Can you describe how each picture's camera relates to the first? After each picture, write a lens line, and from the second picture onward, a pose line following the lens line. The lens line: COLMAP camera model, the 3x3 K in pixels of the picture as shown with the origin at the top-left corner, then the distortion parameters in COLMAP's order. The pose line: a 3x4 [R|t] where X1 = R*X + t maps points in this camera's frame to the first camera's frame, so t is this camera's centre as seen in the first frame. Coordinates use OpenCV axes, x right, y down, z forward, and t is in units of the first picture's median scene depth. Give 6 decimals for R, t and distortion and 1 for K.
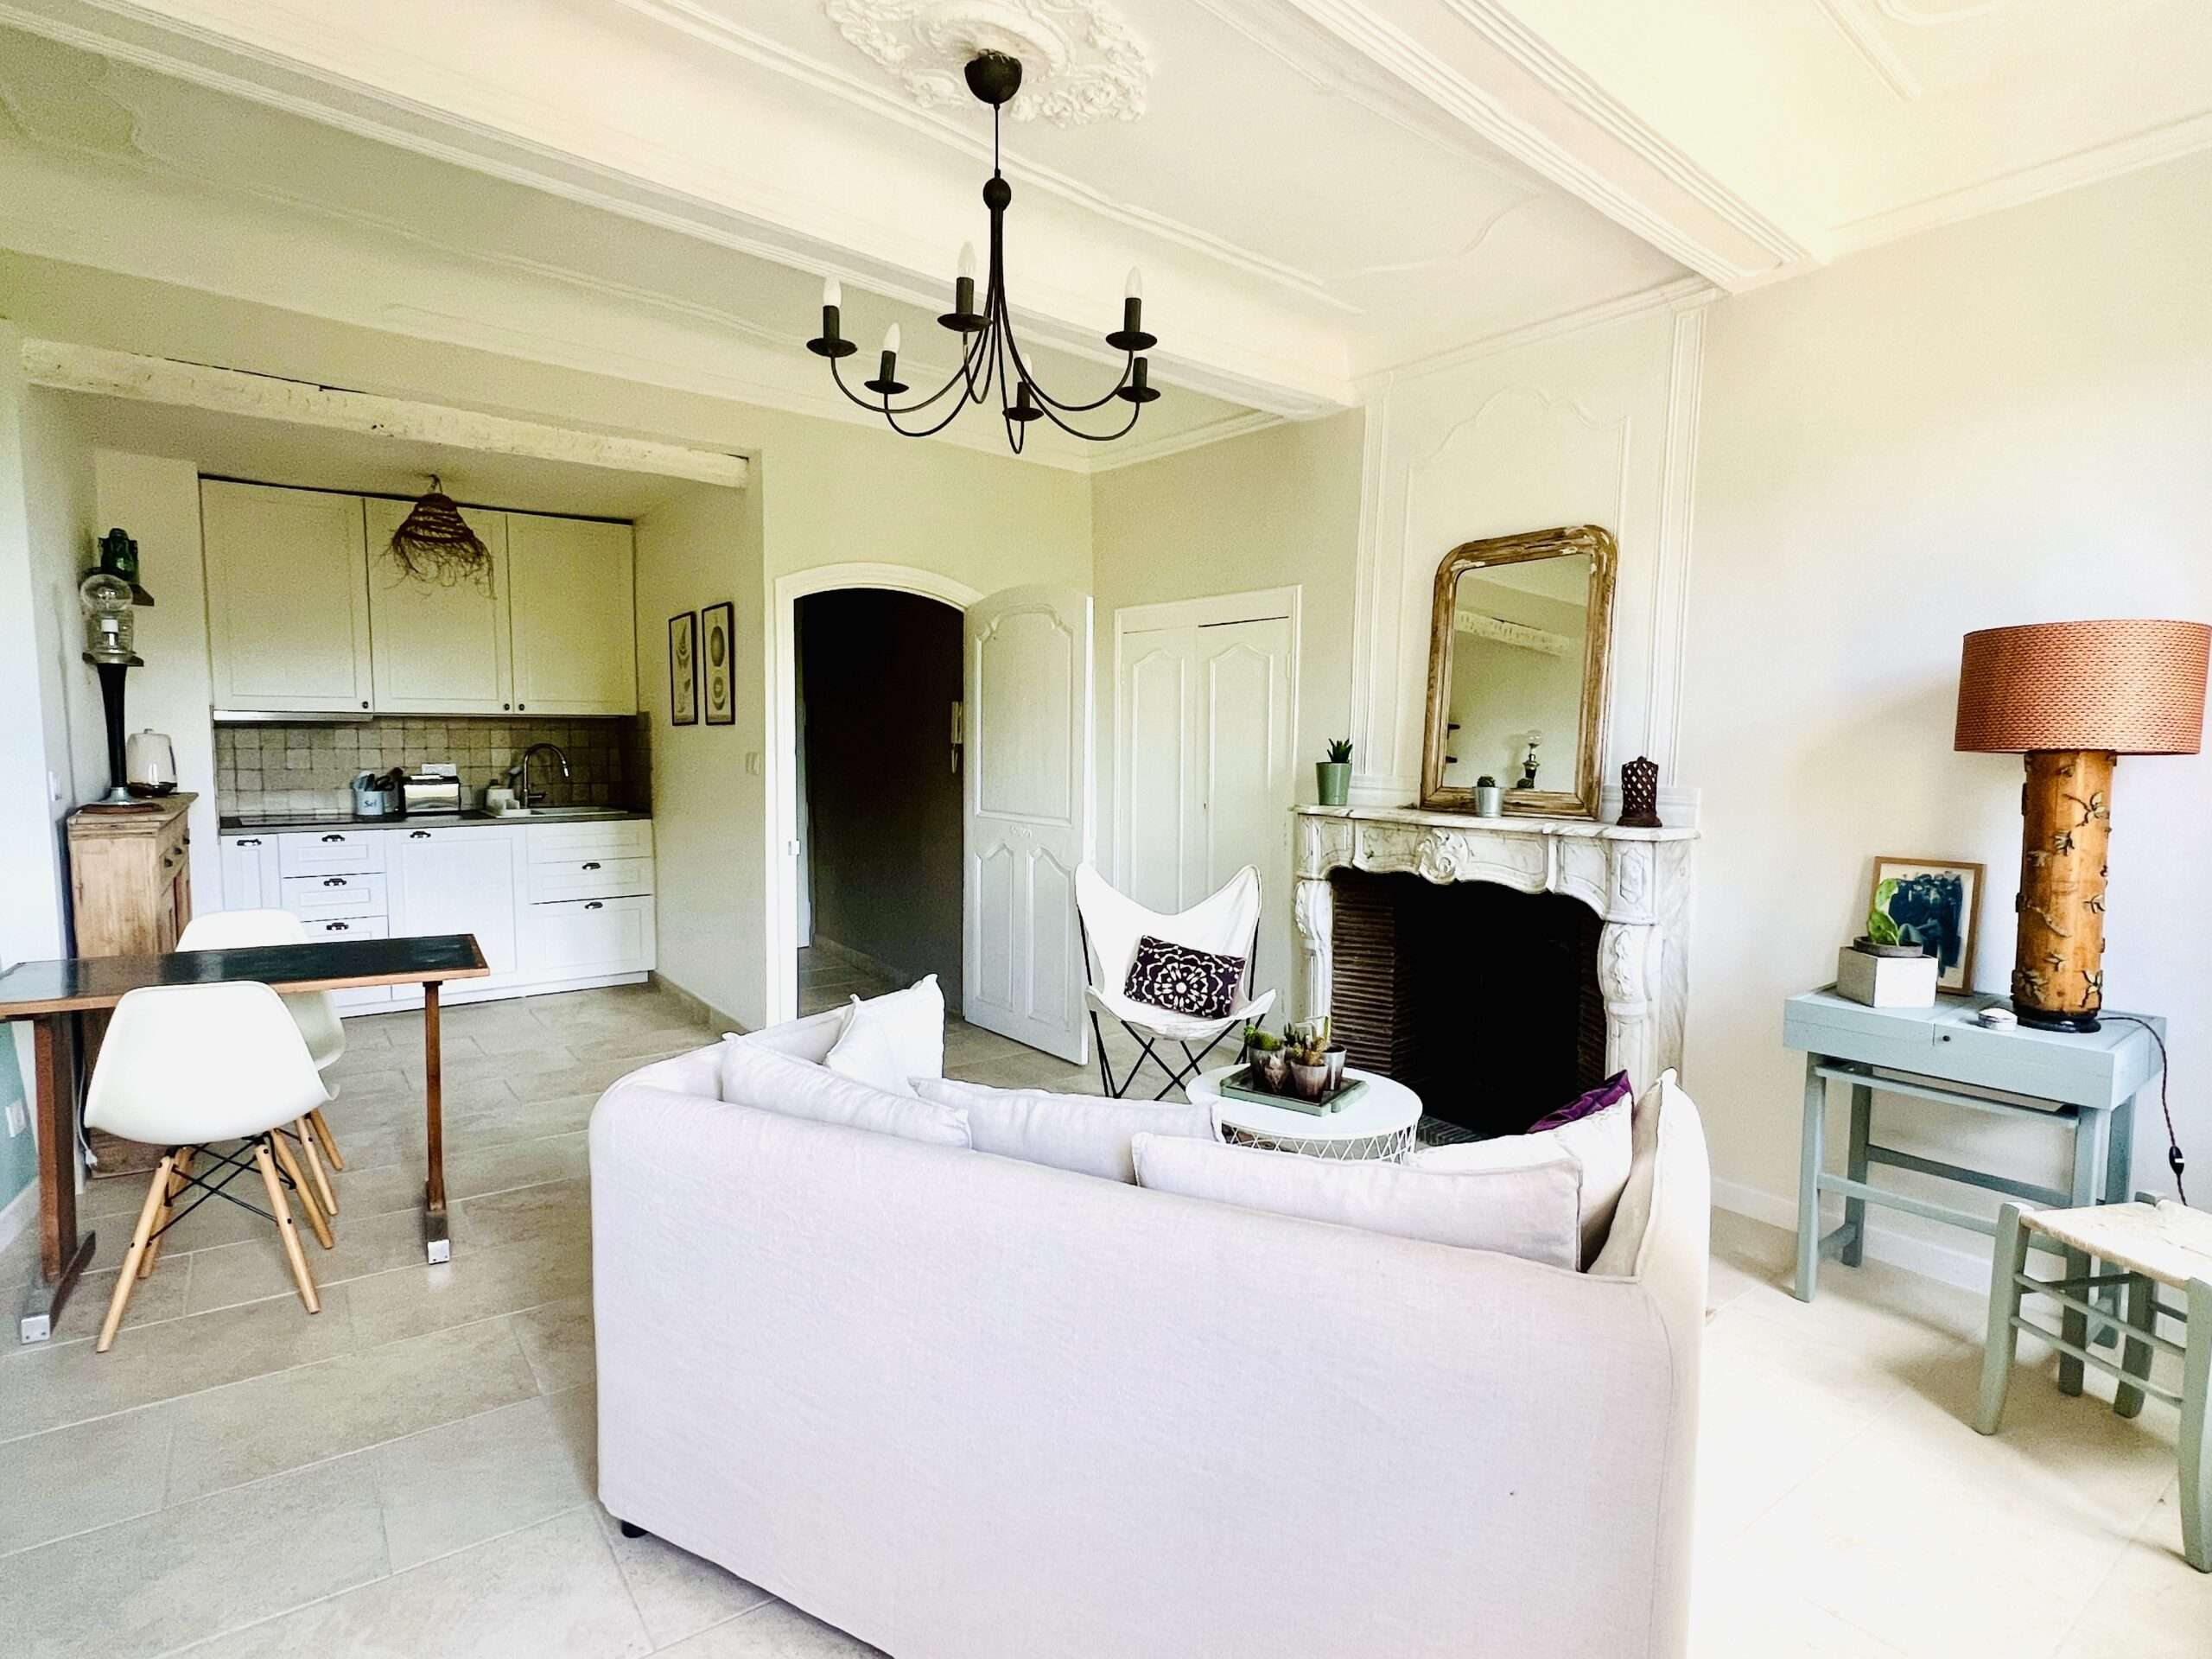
lens RADIAL K [[1169.7, 0, 1106.0], [0, 1169.7, 829.5], [0, 0, 1]] dist [0.000174, -0.000085]
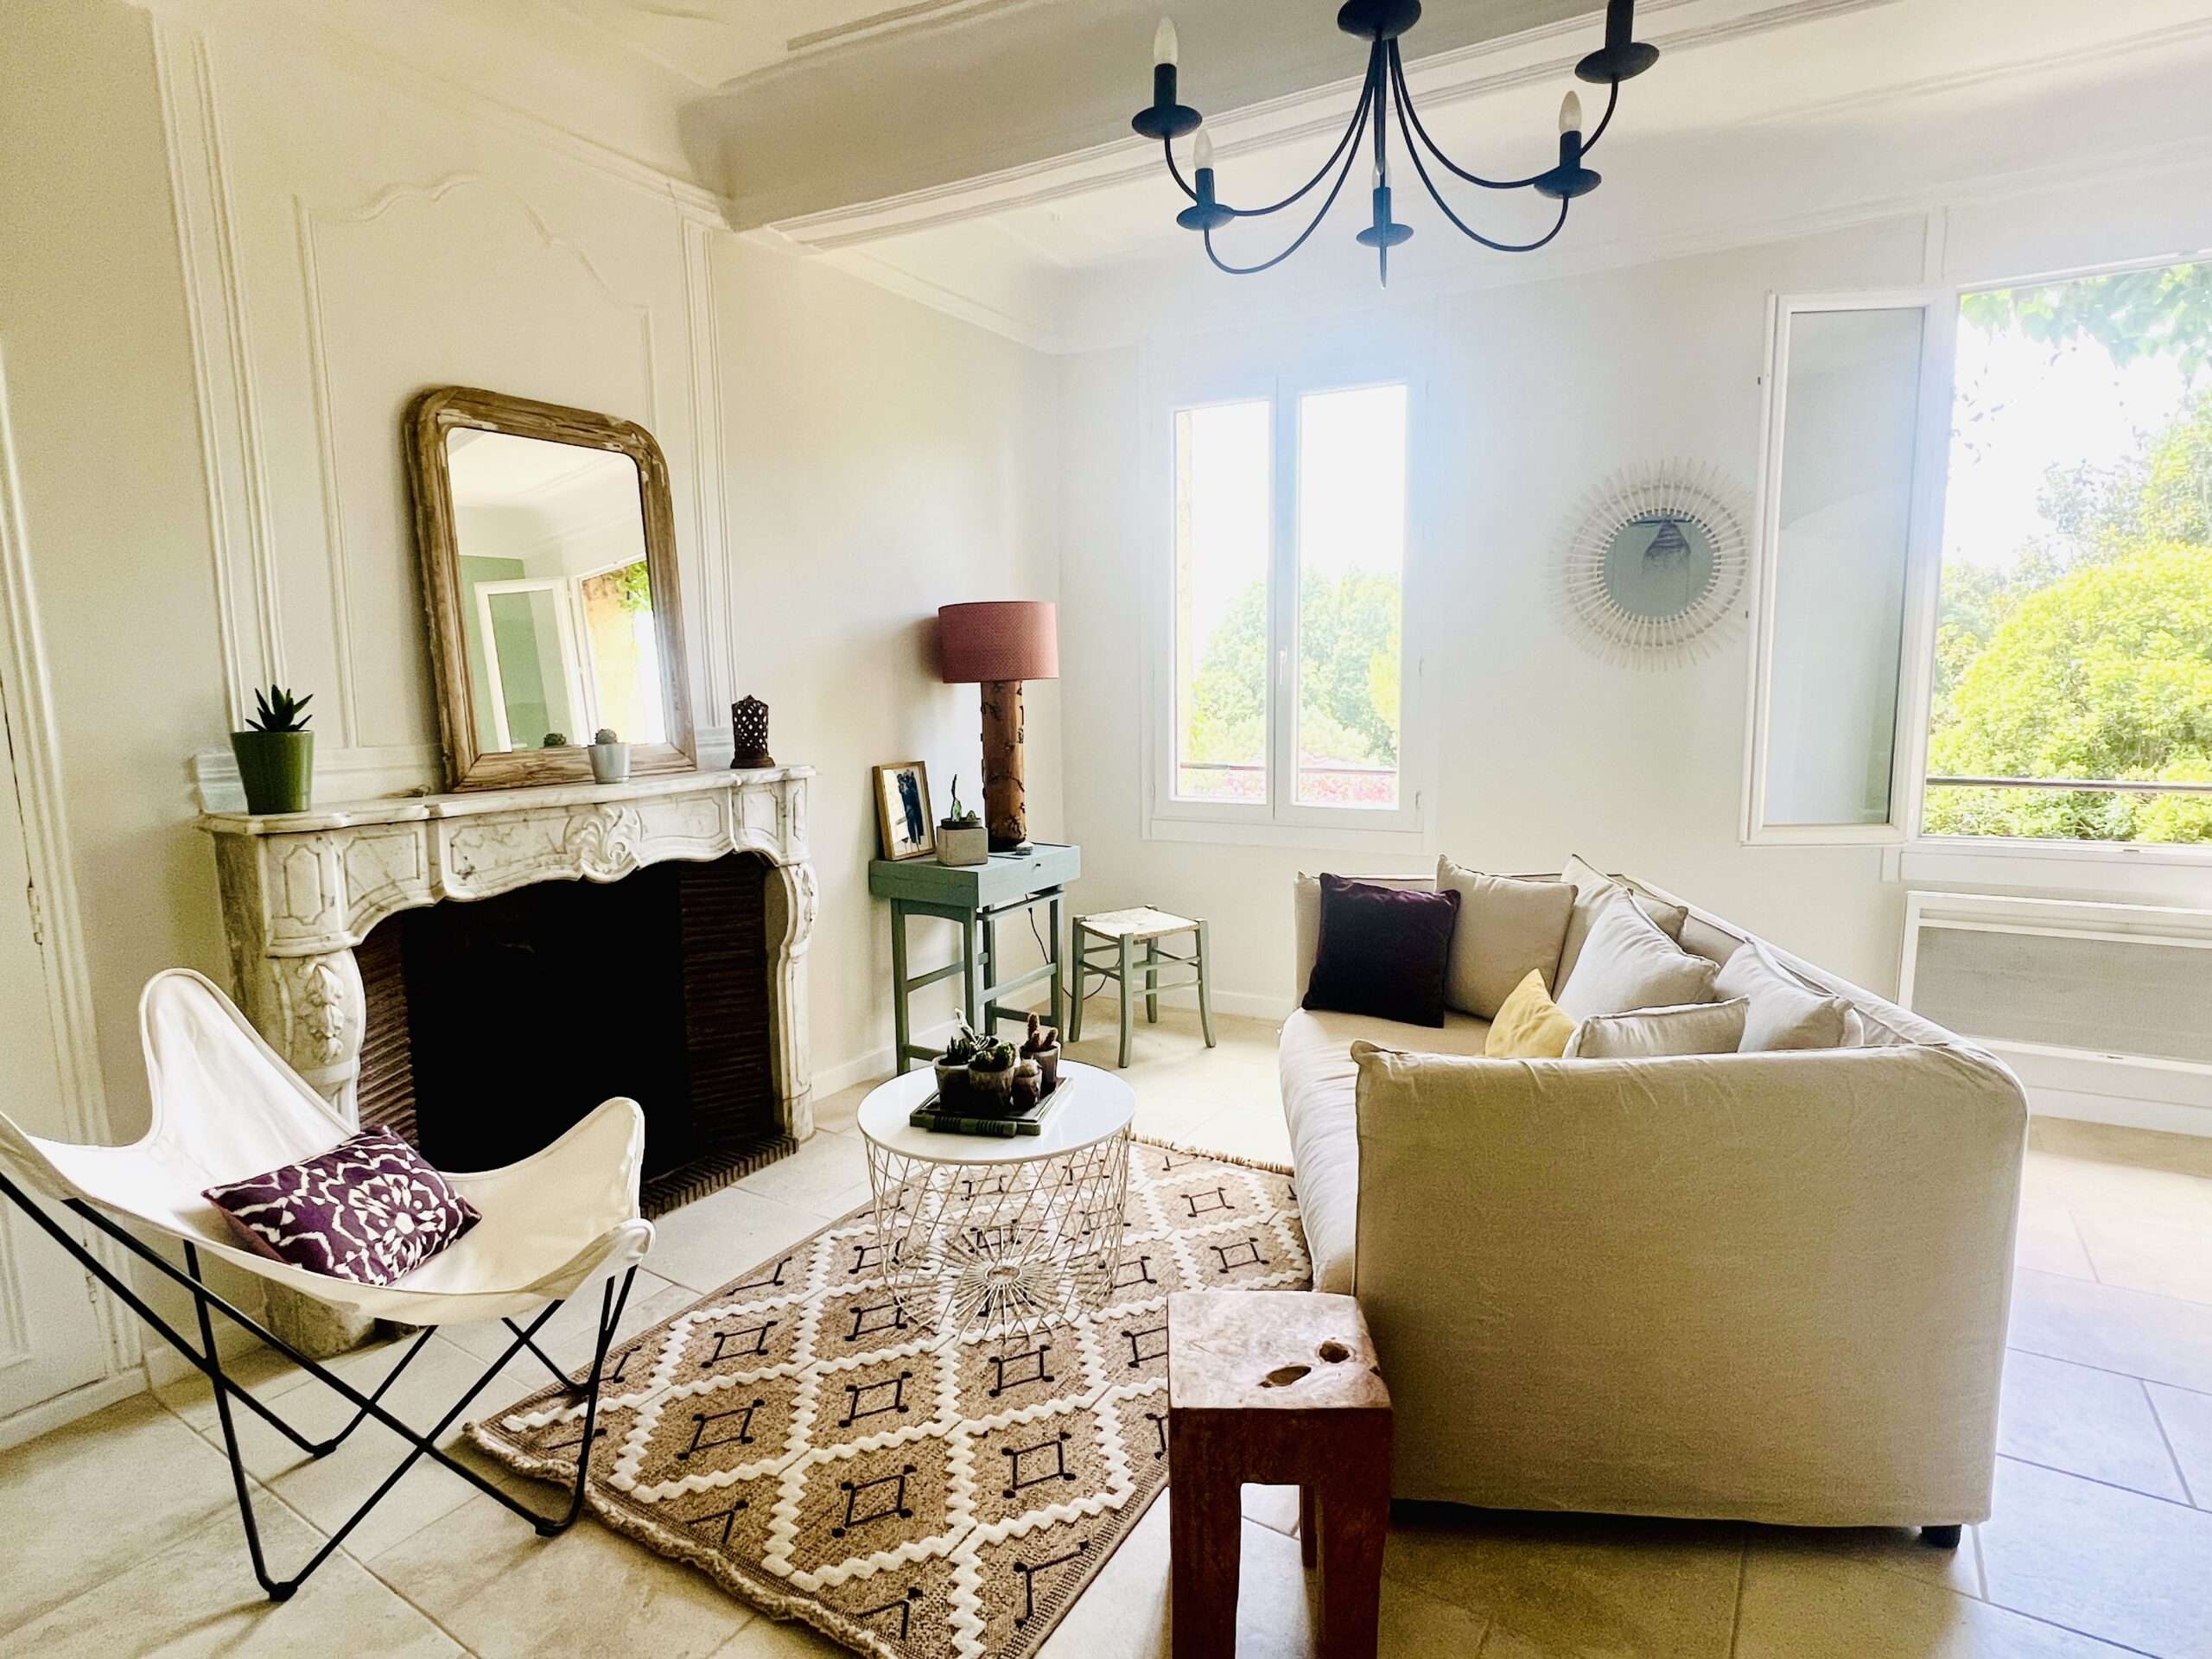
lens RADIAL K [[1169.7, 0, 1106.0], [0, 1169.7, 829.5], [0, 0, 1]] dist [0.000174, -0.000085]
pose [[-0.378589, -0.120115, 0.917738, -0.510454], [0.087192, 0.982506, 0.164561, -0.080097], [-0.921449, 0.142320, -0.361493, 1.010570]]
